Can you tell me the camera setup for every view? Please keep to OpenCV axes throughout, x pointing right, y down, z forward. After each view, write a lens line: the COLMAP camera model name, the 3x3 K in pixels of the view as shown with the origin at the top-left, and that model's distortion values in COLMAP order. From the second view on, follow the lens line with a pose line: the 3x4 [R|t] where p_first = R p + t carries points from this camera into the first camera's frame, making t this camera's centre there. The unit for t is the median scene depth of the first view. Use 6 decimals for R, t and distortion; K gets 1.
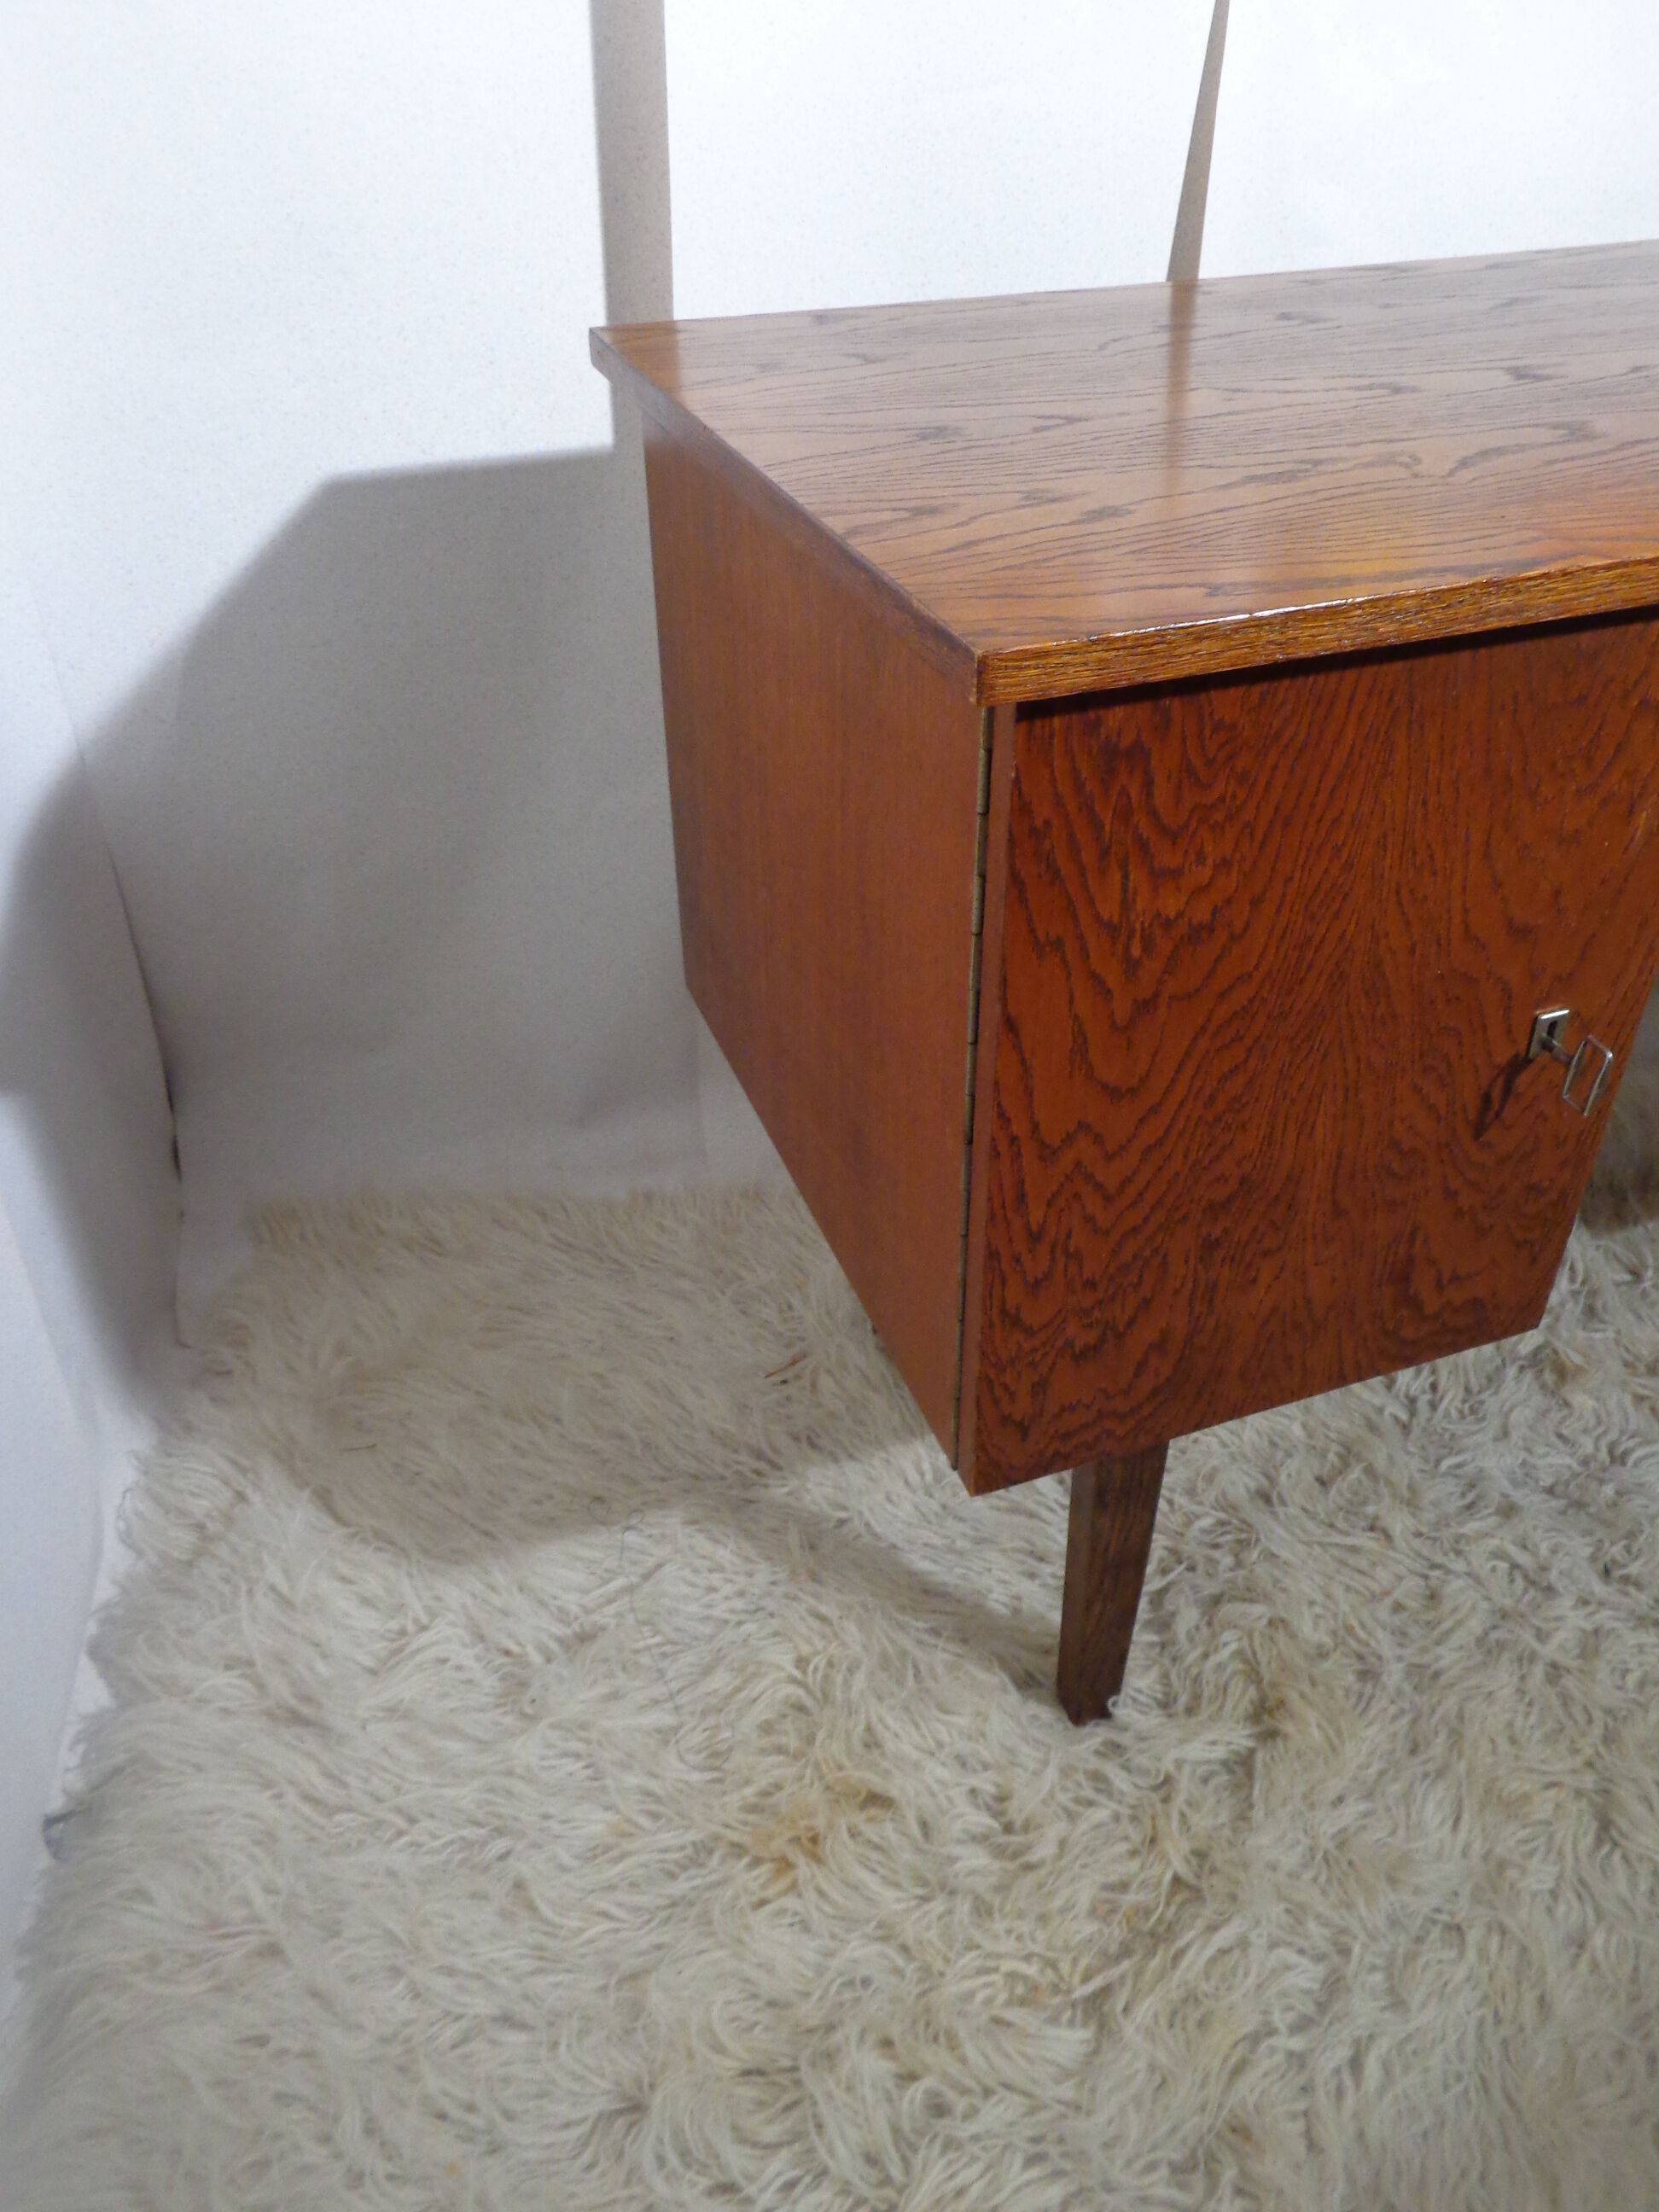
lens RADIAL K [[1663.6, 0, 831.6], [0, 1663.6, 1094.9], [0, 0, 1]] dist [0.000734, 0.002693]
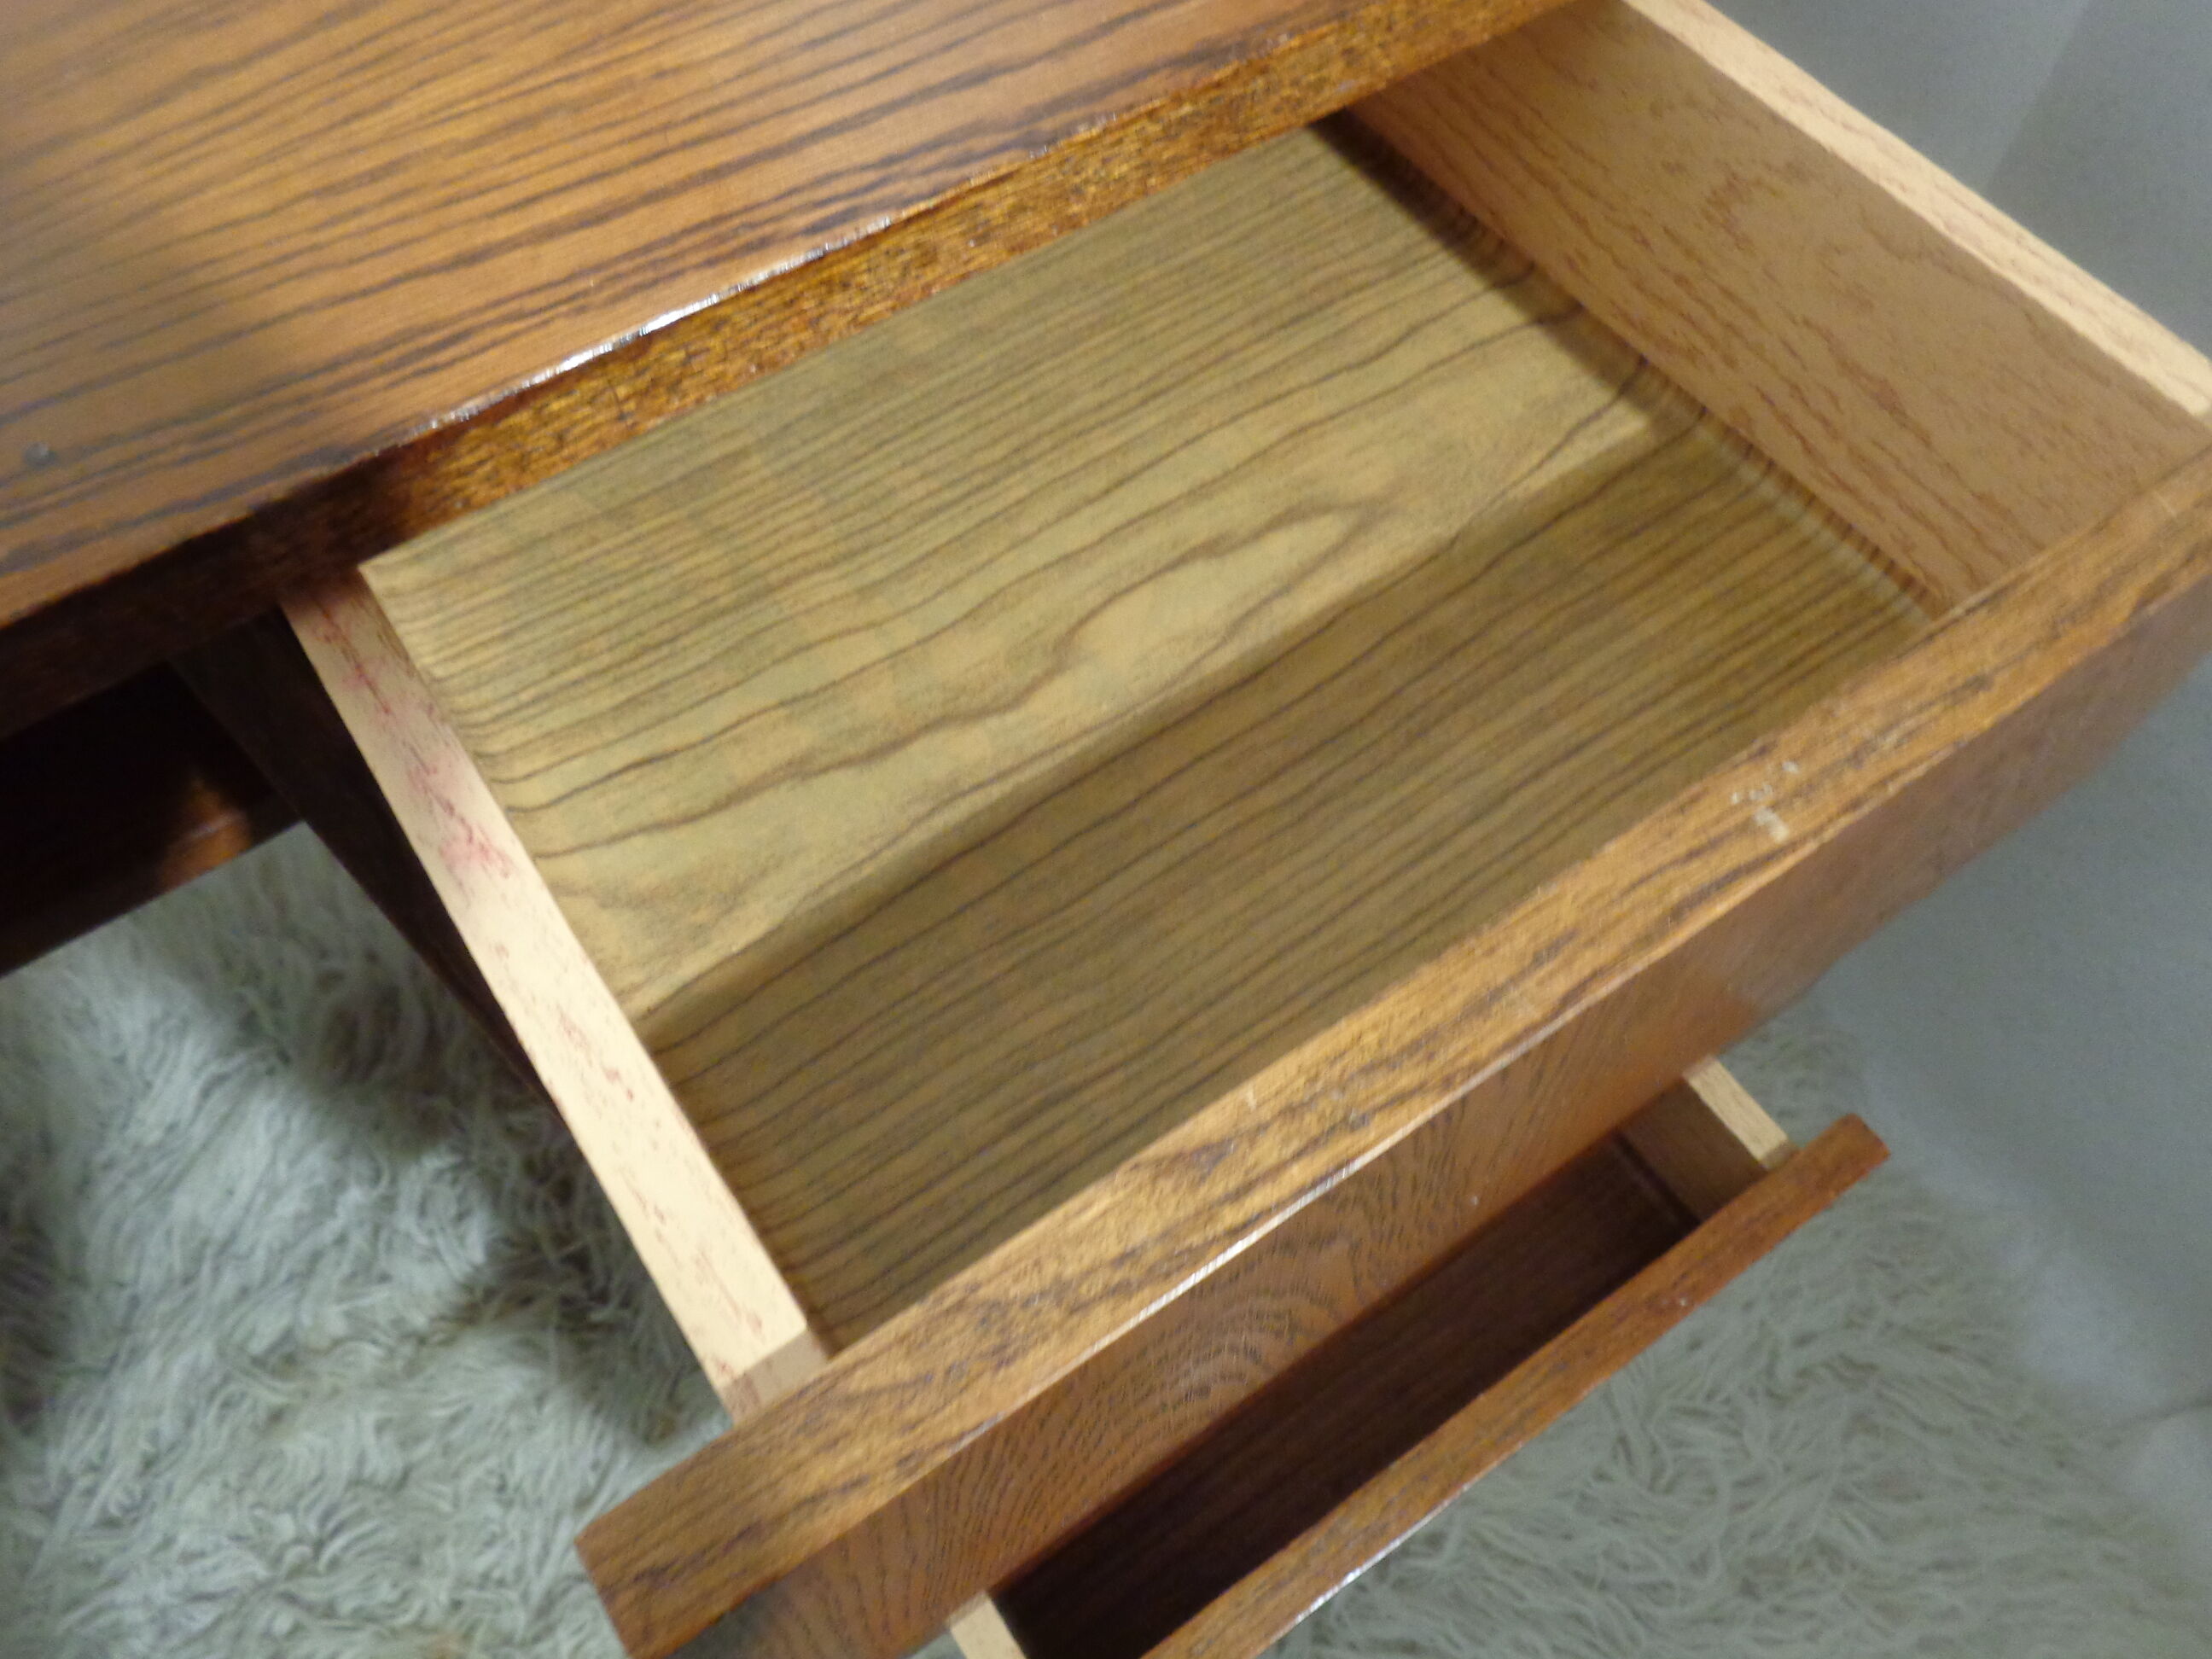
lens RADIAL K [[1663.6, 0, 1105.9], [0, 1663.6, 838.3], [0, 0, 1]] dist [0.000734, 0.002693]
pose [[0.968592, -0.217590, 0.120348, 1.116429], [0.148546, 0.894485, 0.421700, -0.429335], [-0.199407, -0.390578, 0.898713, 0.600852]]
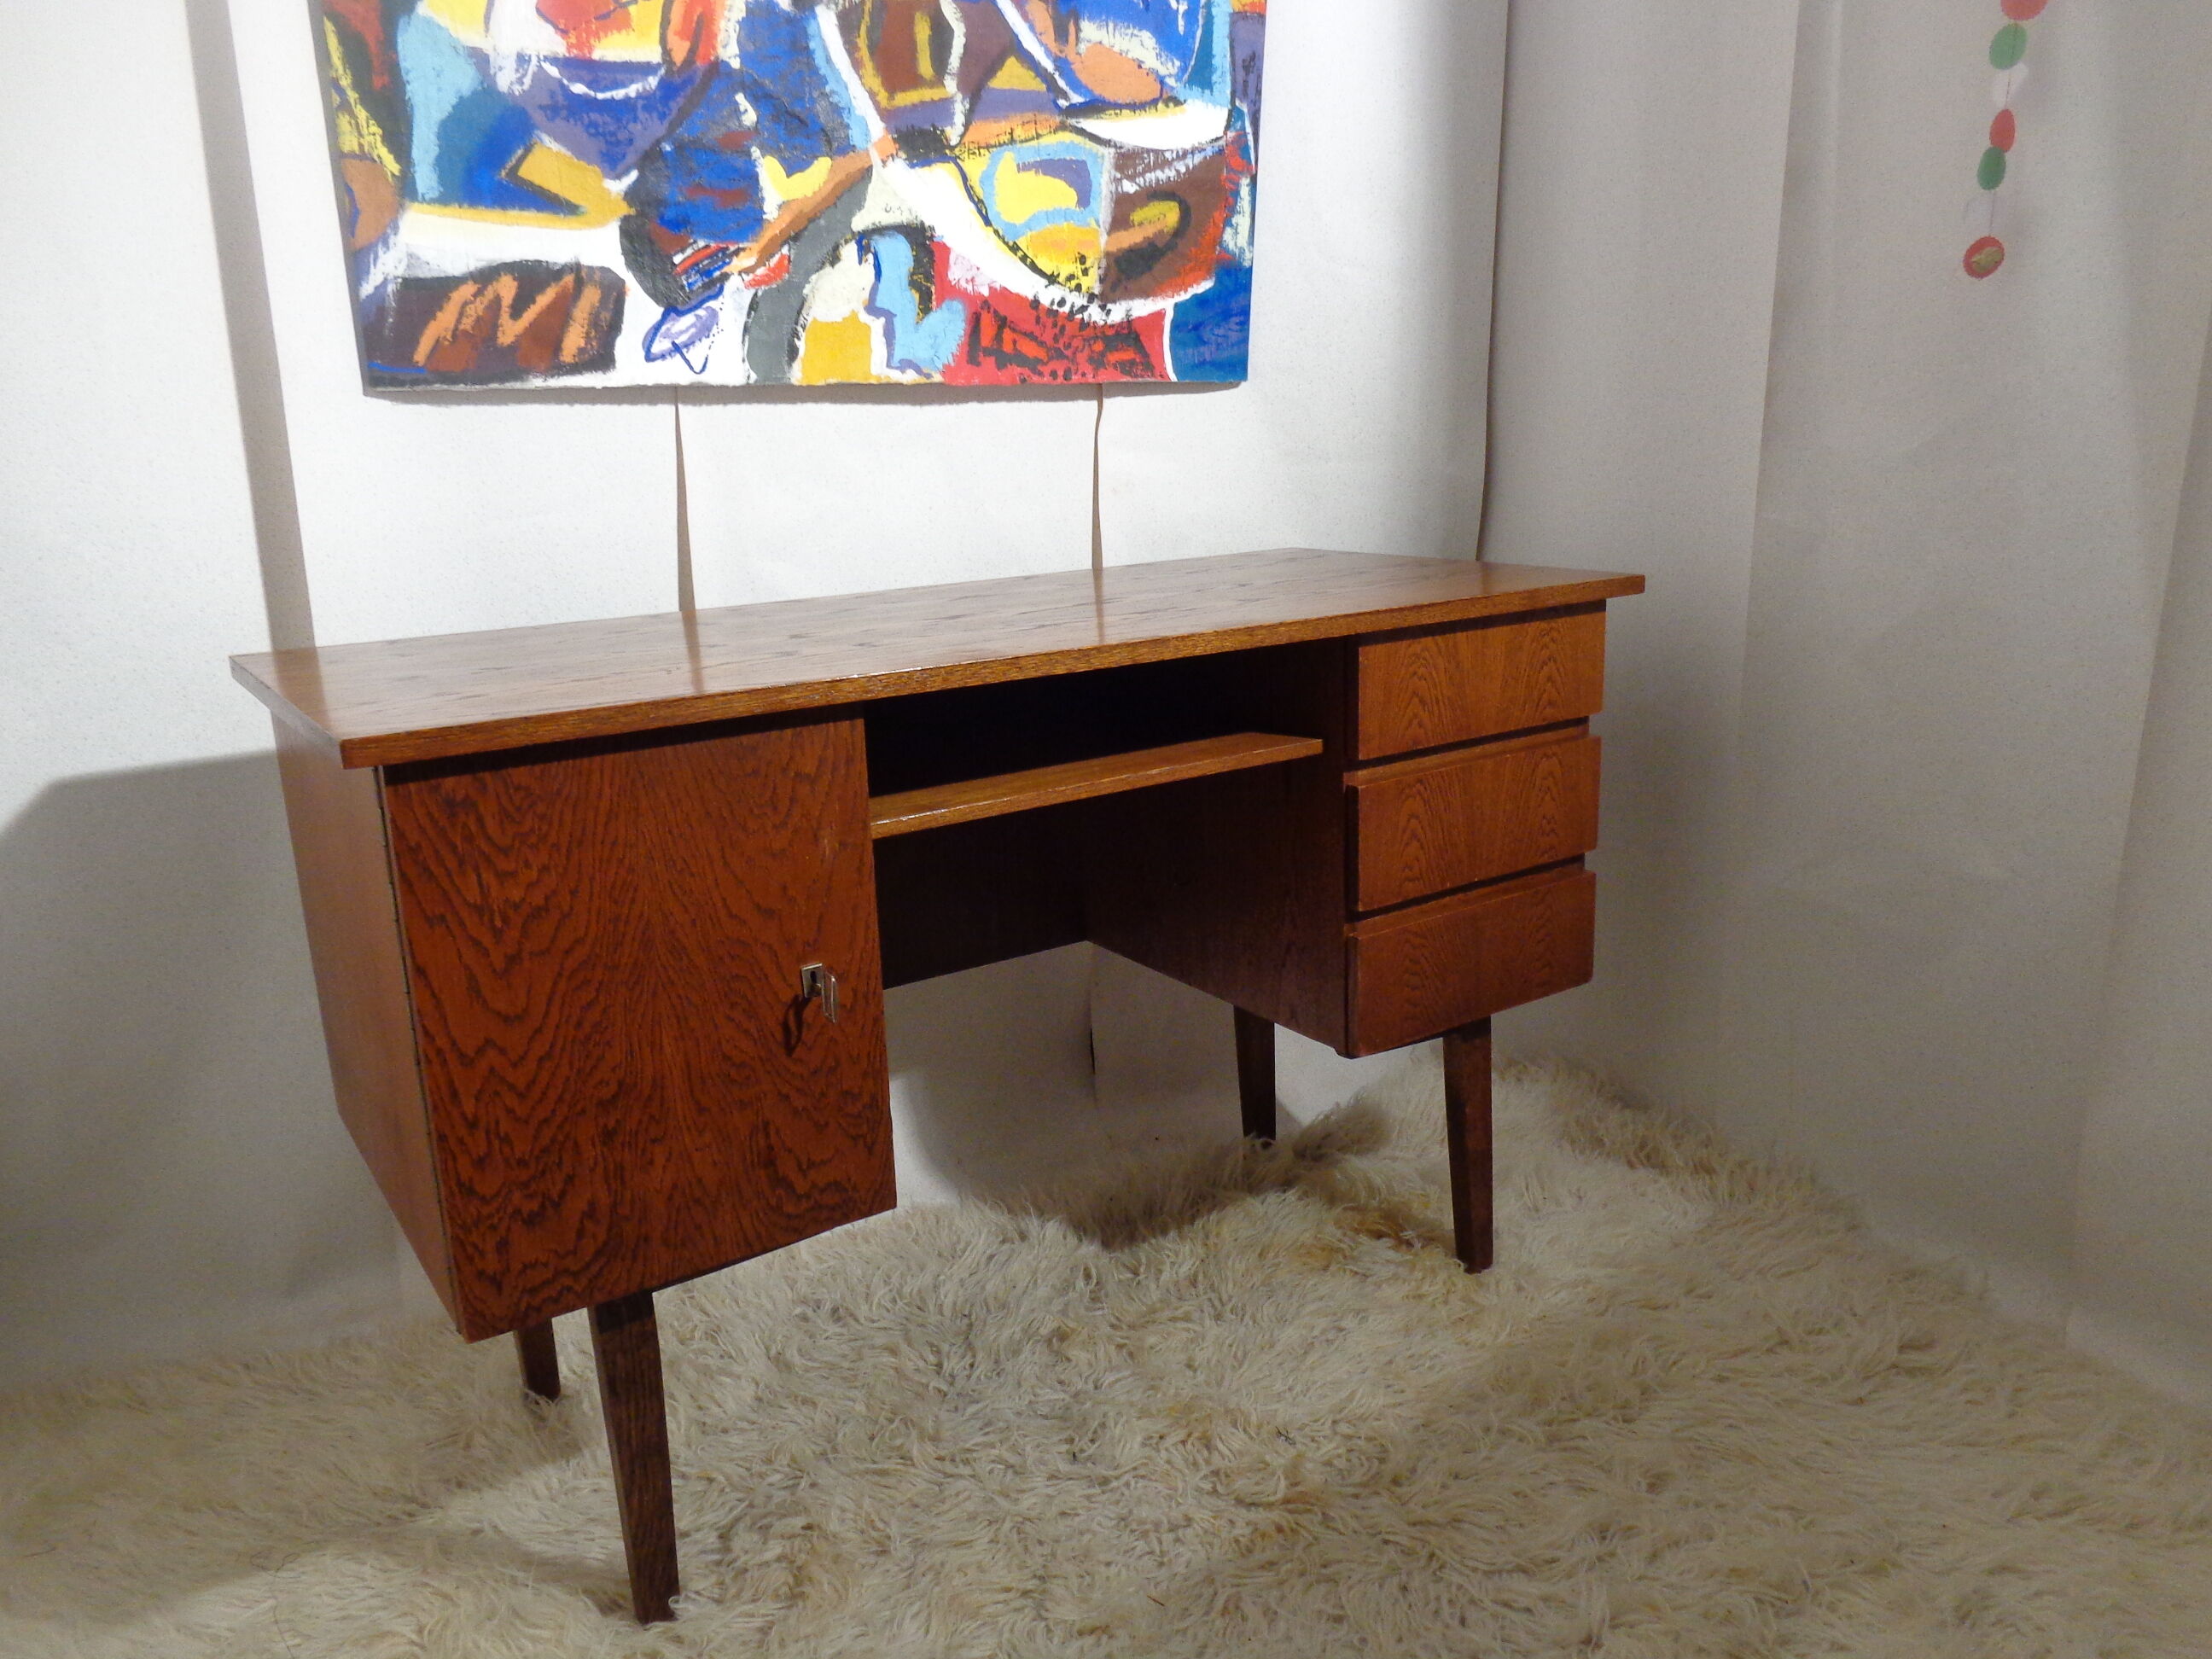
lens RADIAL K [[1663.6, 0, 1100.4], [0, 1663.6, 819.3], [0, 0, 1]] dist [0.000734, 0.002693]
pose [[0.972188, -0.081213, 0.219671, 0.317296], [0.158068, 0.919635, -0.359565, 0.402691], [-0.172816, 0.384287, 0.906895, -0.537333]]
